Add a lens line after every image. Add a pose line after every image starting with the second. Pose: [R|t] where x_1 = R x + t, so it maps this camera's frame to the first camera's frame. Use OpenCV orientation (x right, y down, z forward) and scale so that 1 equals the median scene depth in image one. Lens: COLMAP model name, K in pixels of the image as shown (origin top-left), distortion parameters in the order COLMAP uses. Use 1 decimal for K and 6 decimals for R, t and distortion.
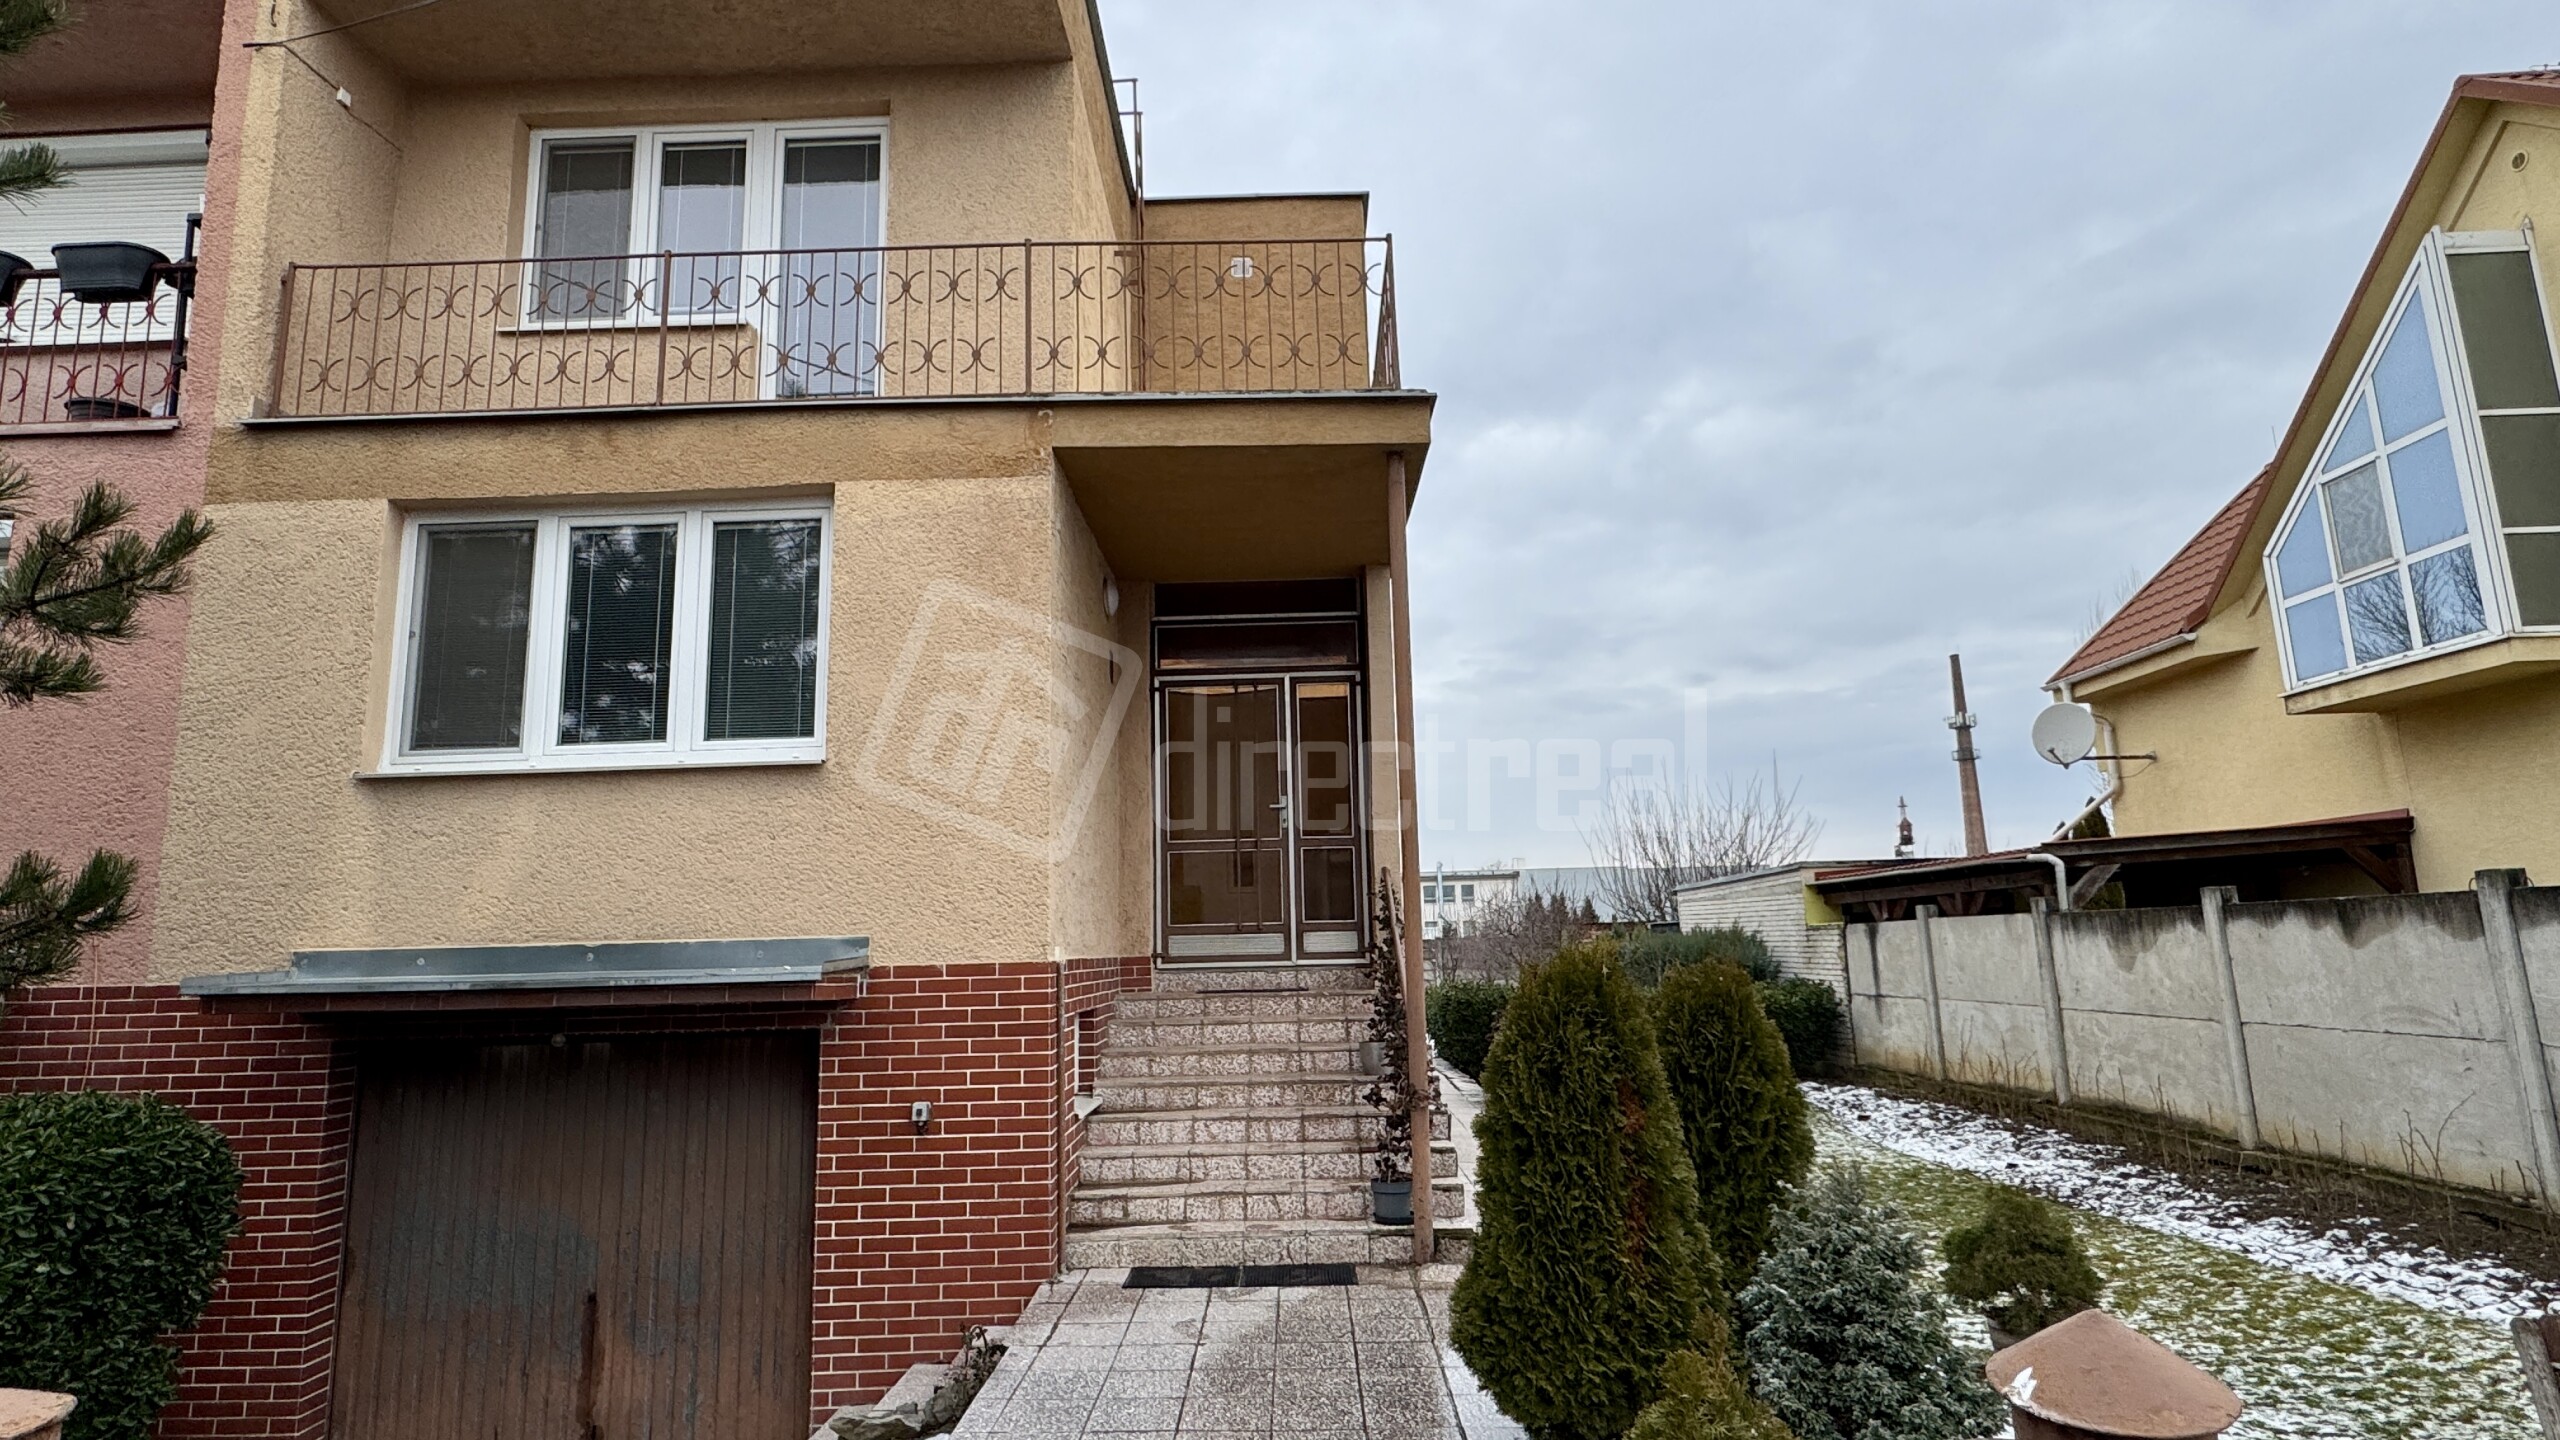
lens RADIAL K [[1331.5, 0, 1274.6], [0, 1331.5, 715.5], [0, 0, 1]] dist [0.000722, -0.001342]
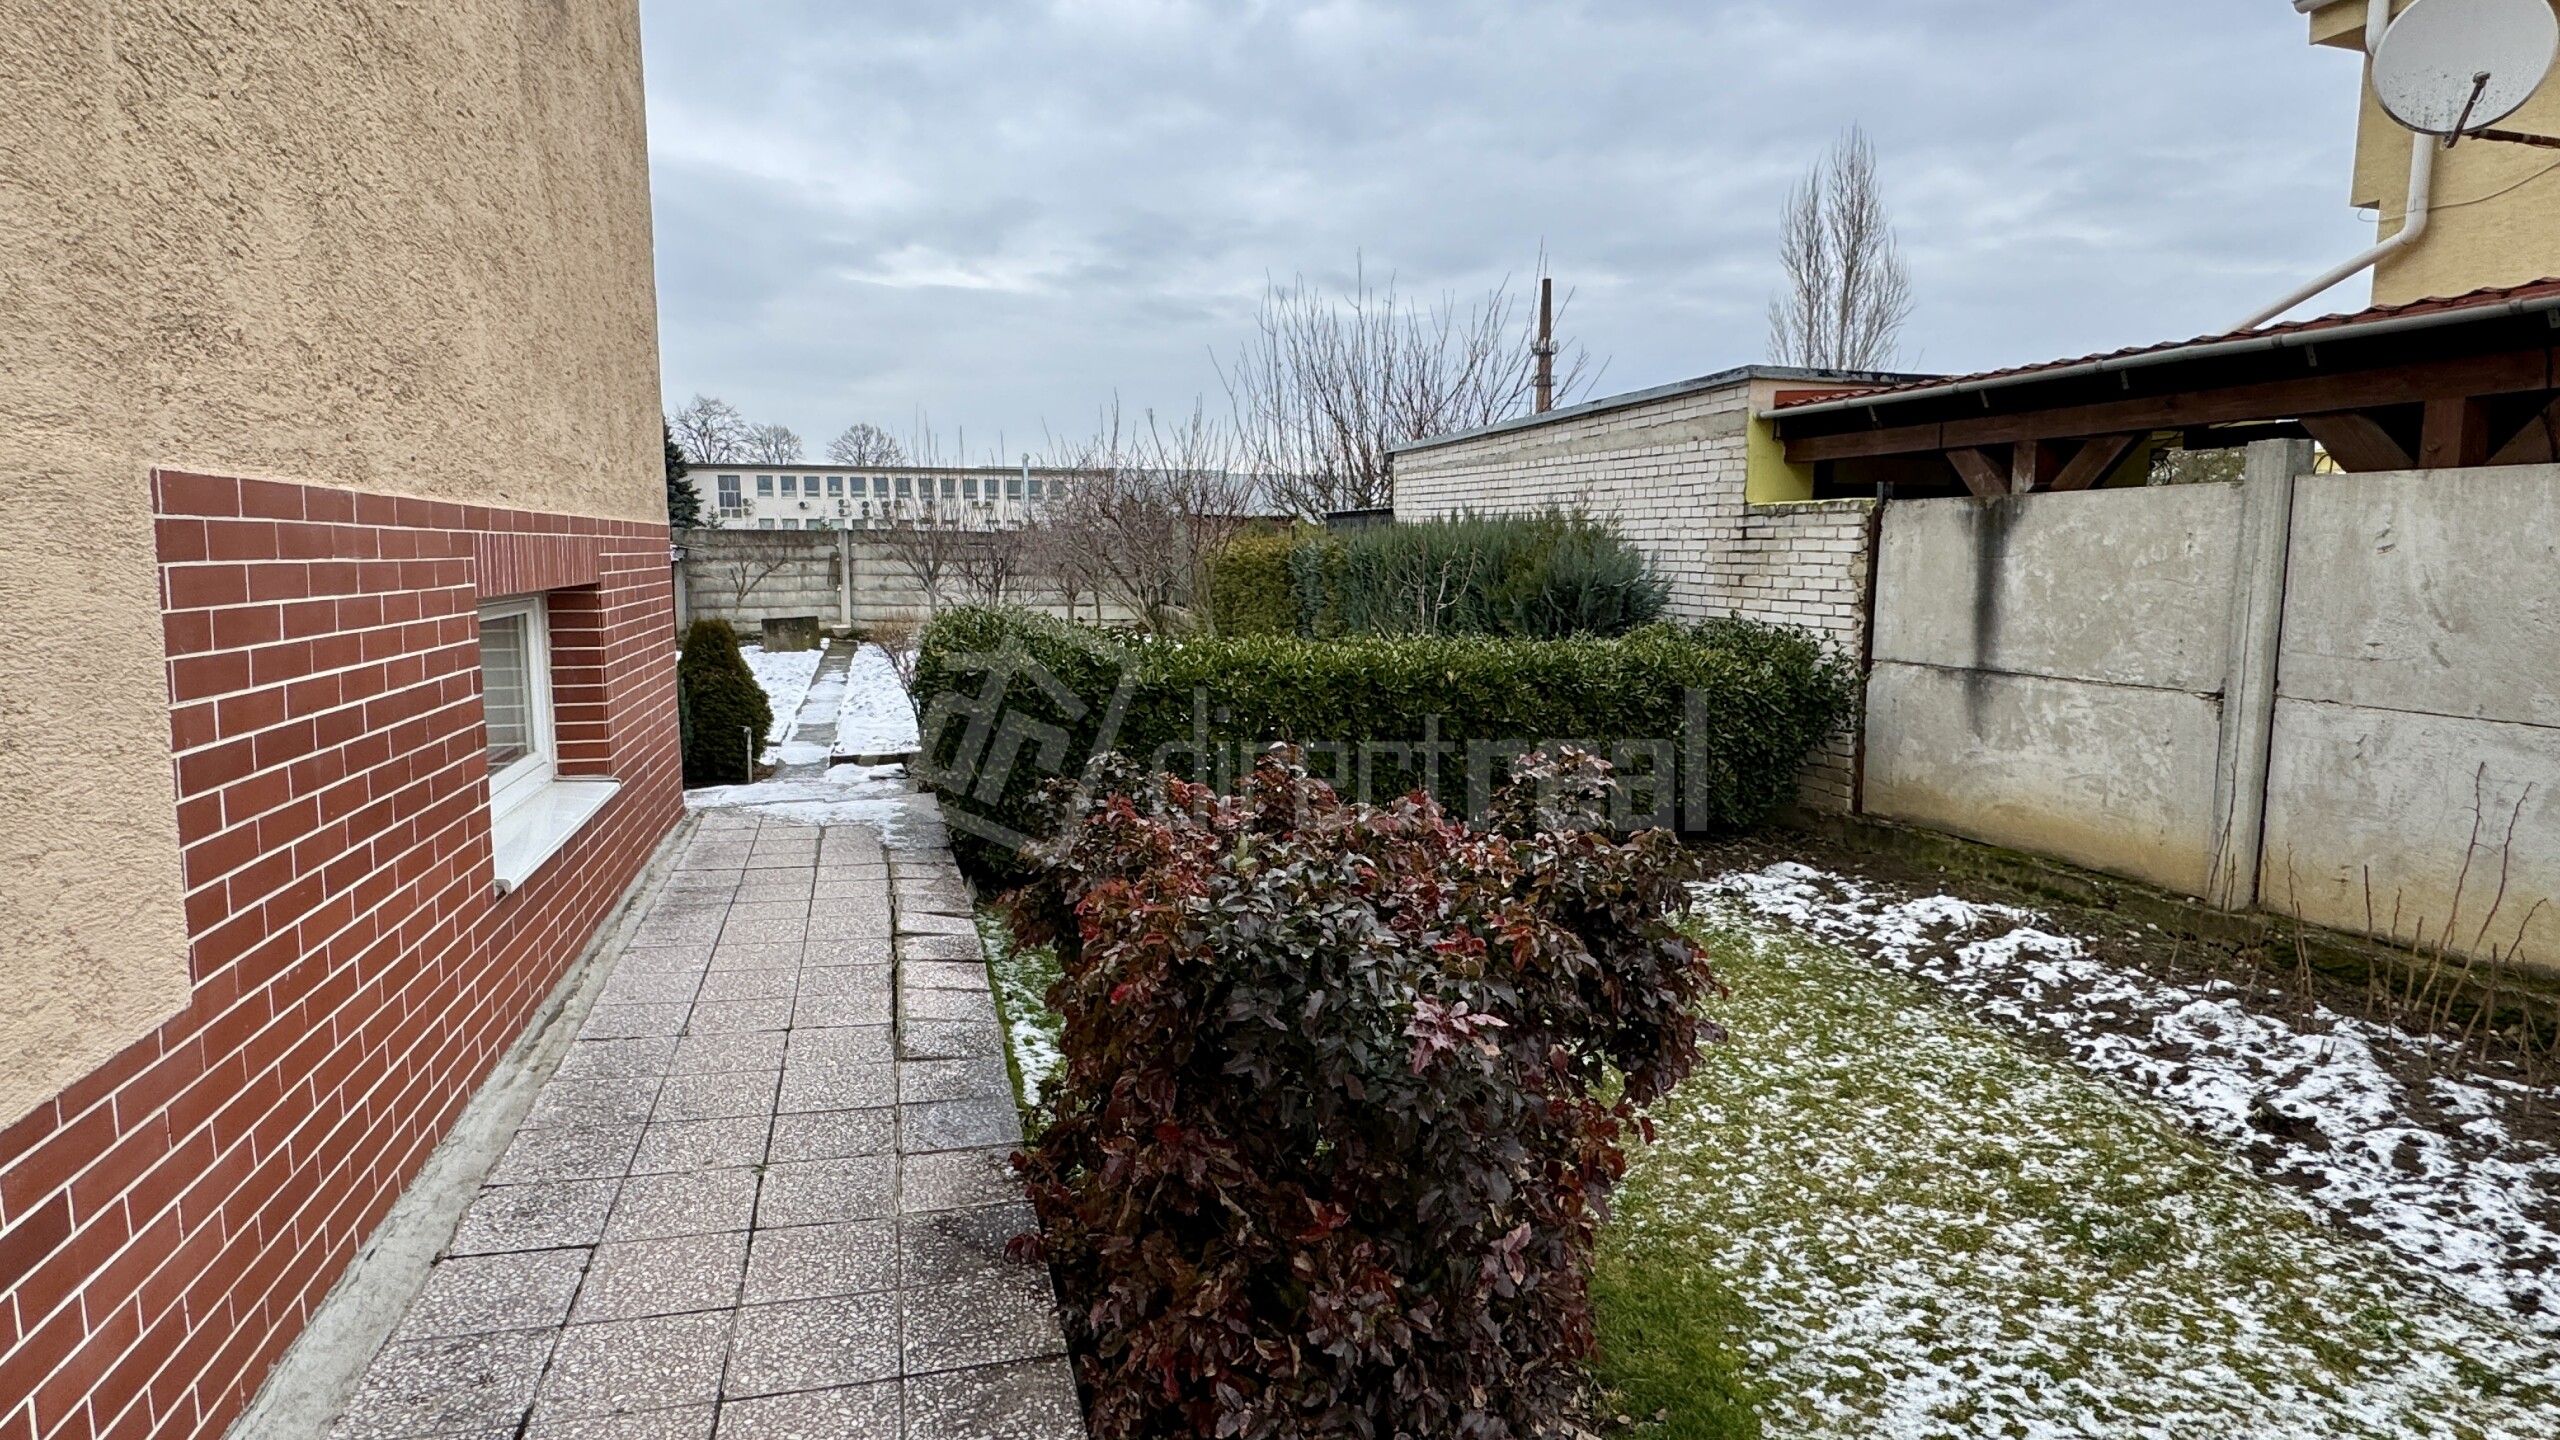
lens RADIAL K [[1331.5, 0, 1274.6], [0, 1331.5, 715.5], [0, 0, 1]] dist [0.000722, -0.001342]
pose [[0.954441, -0.008107, 0.298290, 0.288298], [-0.078863, 0.957235, 0.278355, 0.305159], [-0.287790, -0.289197, 0.912985, 1.653348]]
